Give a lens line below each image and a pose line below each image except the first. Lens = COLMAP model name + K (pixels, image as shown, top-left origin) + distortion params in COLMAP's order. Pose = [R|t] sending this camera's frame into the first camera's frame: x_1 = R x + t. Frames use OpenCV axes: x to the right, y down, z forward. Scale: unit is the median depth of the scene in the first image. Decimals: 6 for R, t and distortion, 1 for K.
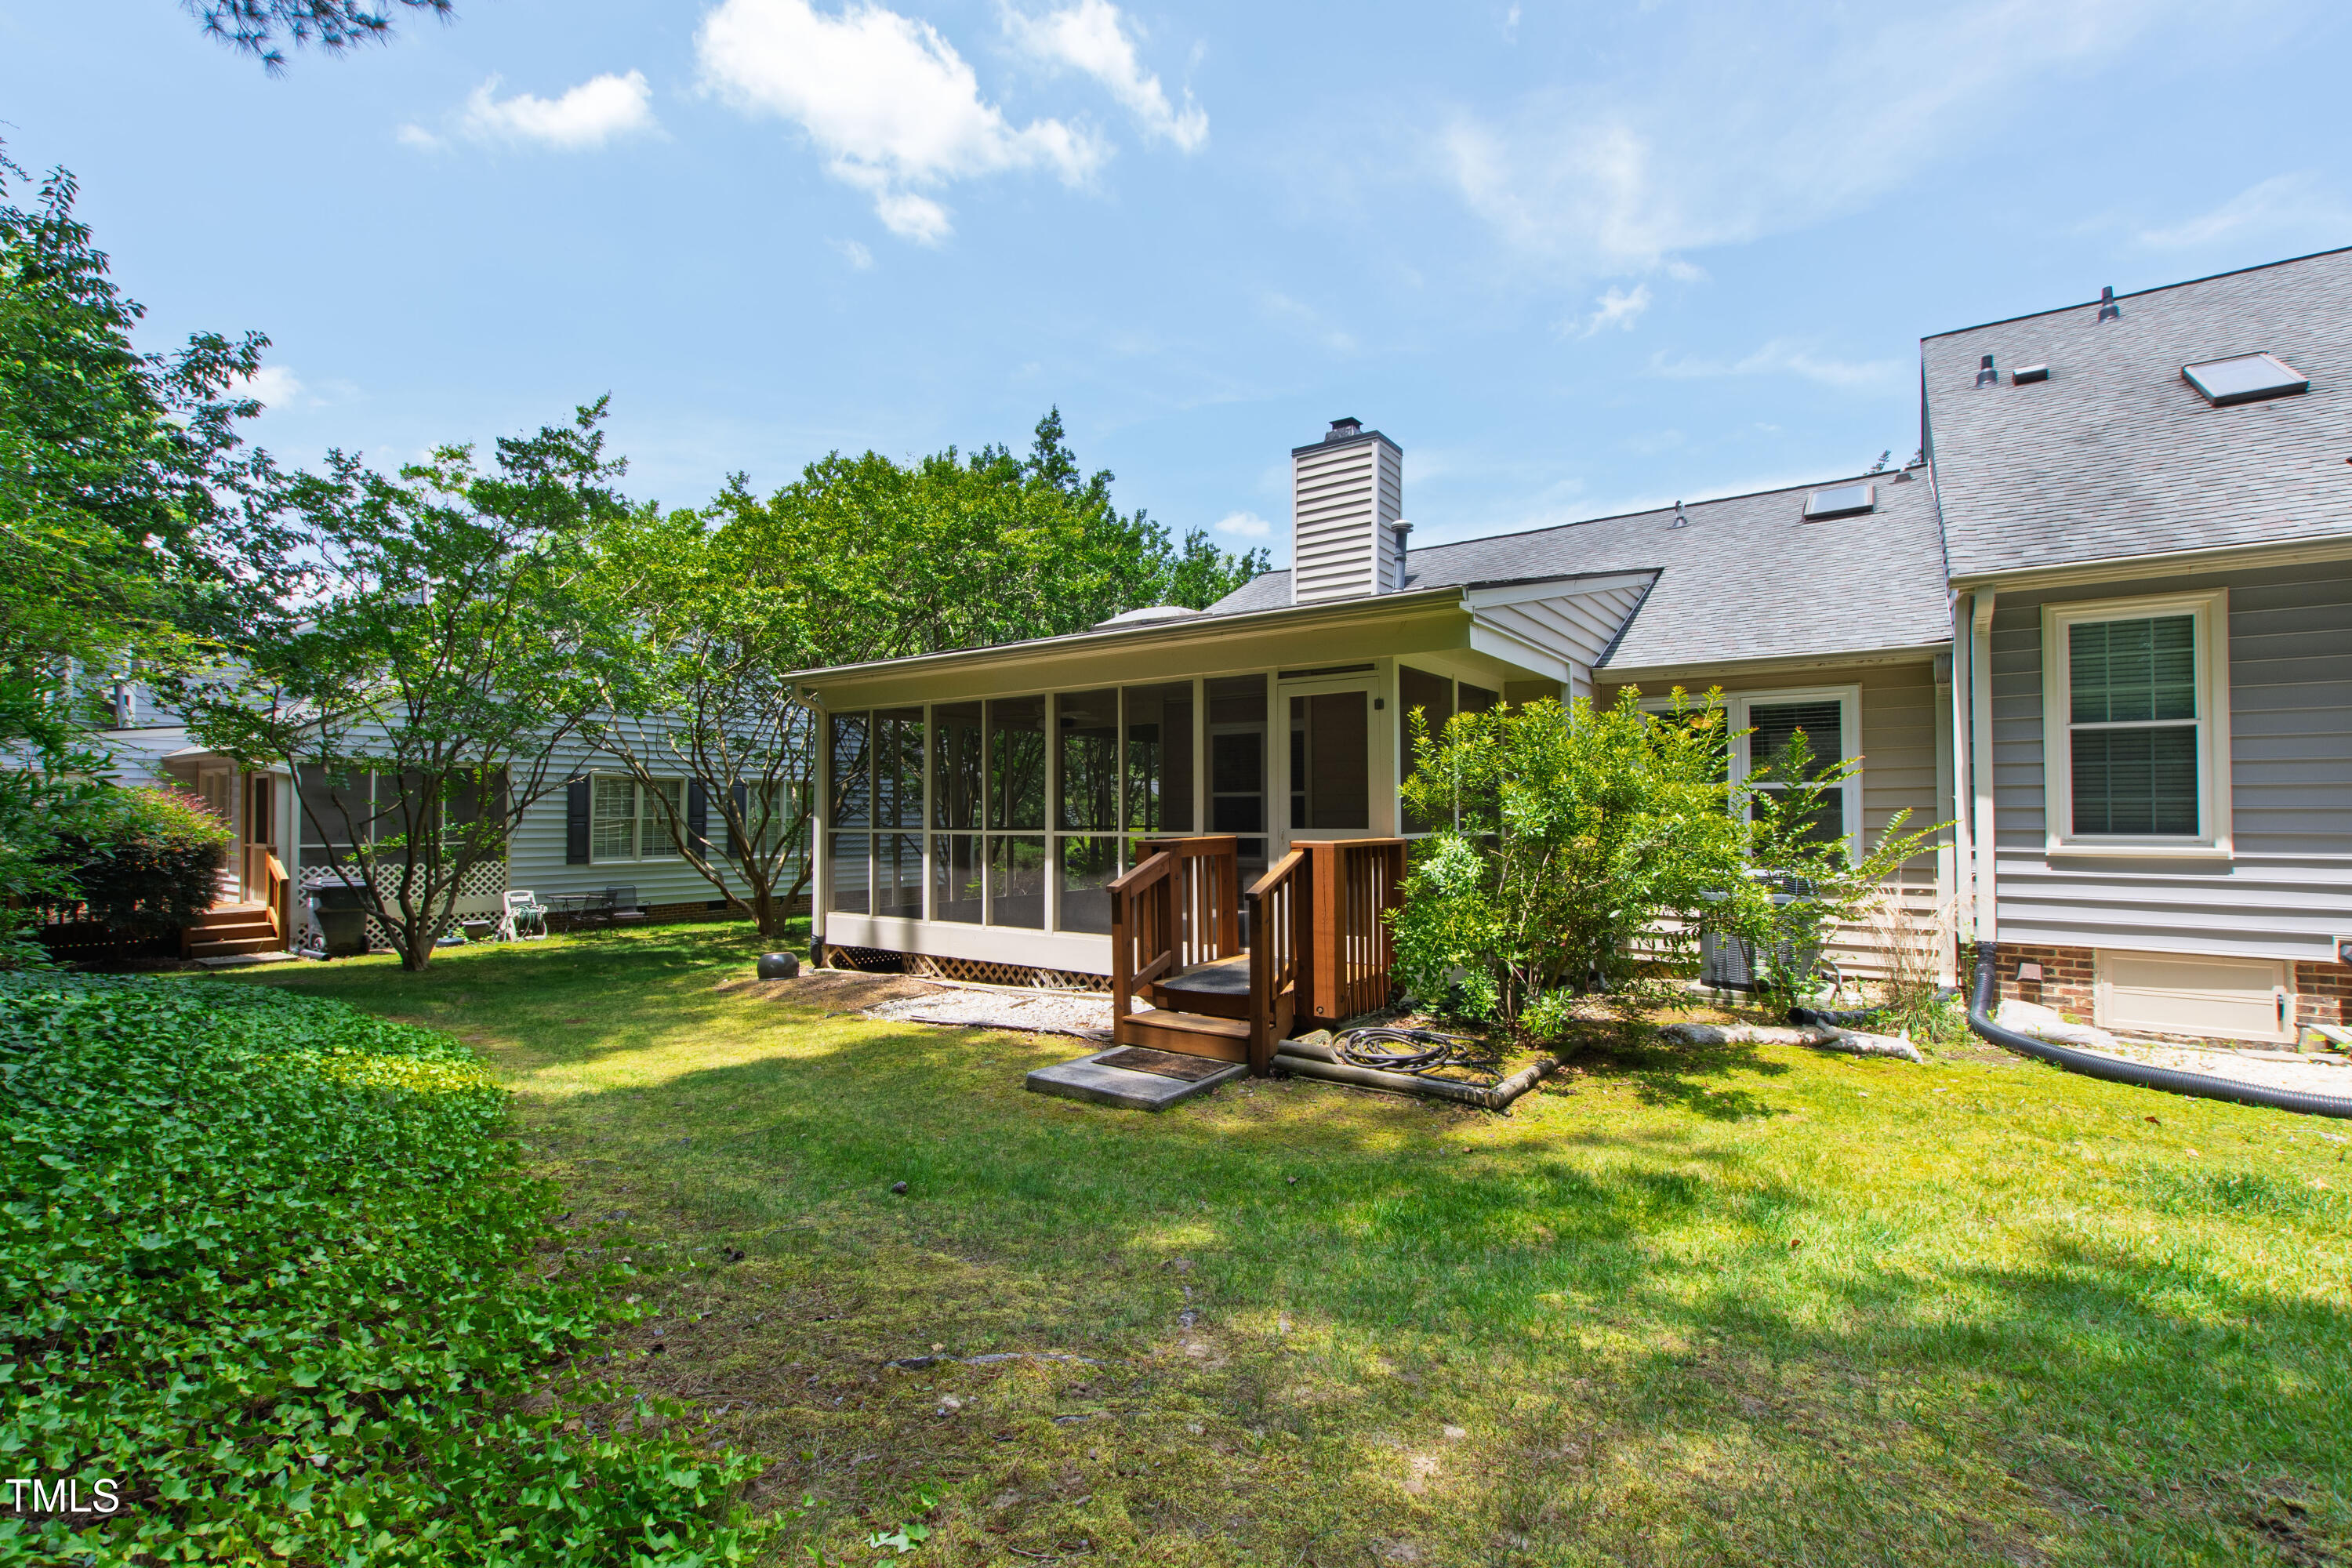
lens RADIAL K [[1007.7, 0, 1169.5], [0, 1007.7, 796.0], [0, 0, 1]] dist [0.000916, -0.001313]
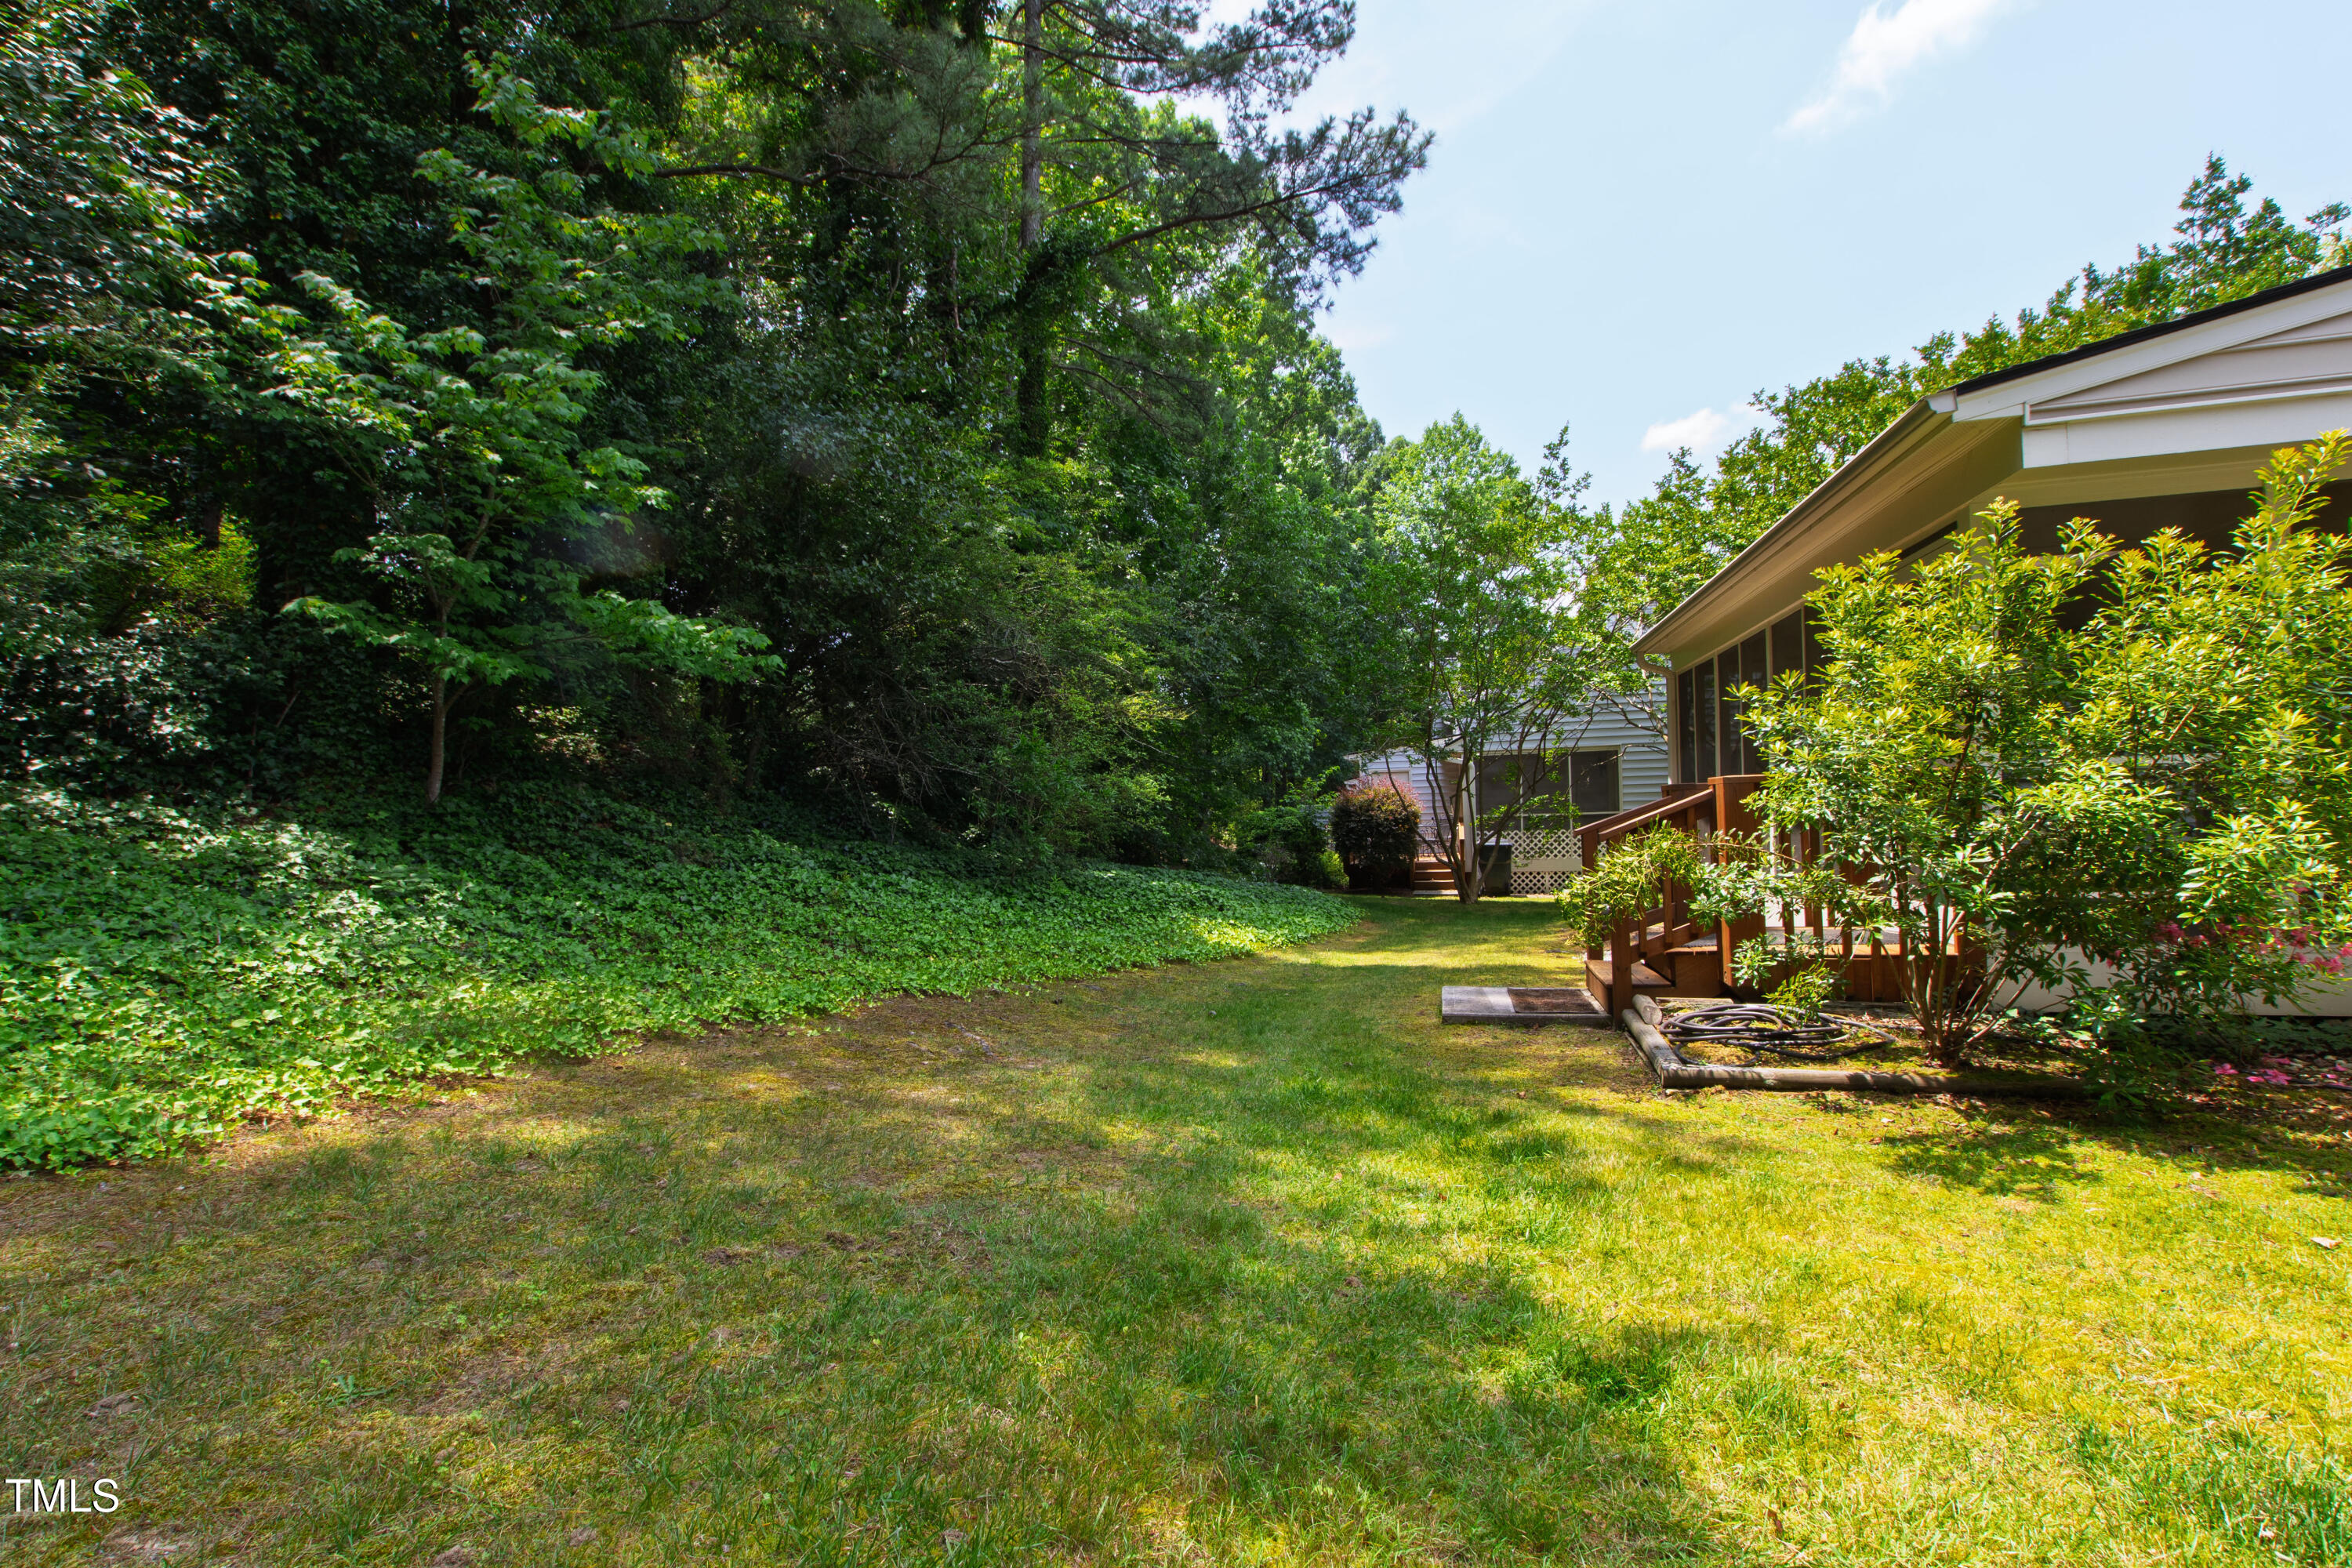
lens RADIAL K [[1027.2, 0, 1176.6], [0, 1027.2, 822.8], [0, 0, 1]] dist [0.009038, -0.000937]
pose [[0.358465, -0.001826, -0.933541, 1.022144], [0.036122, 0.999276, 0.011916, 0.077767], [0.932844, -0.037993, 0.358272, 0.360495]]
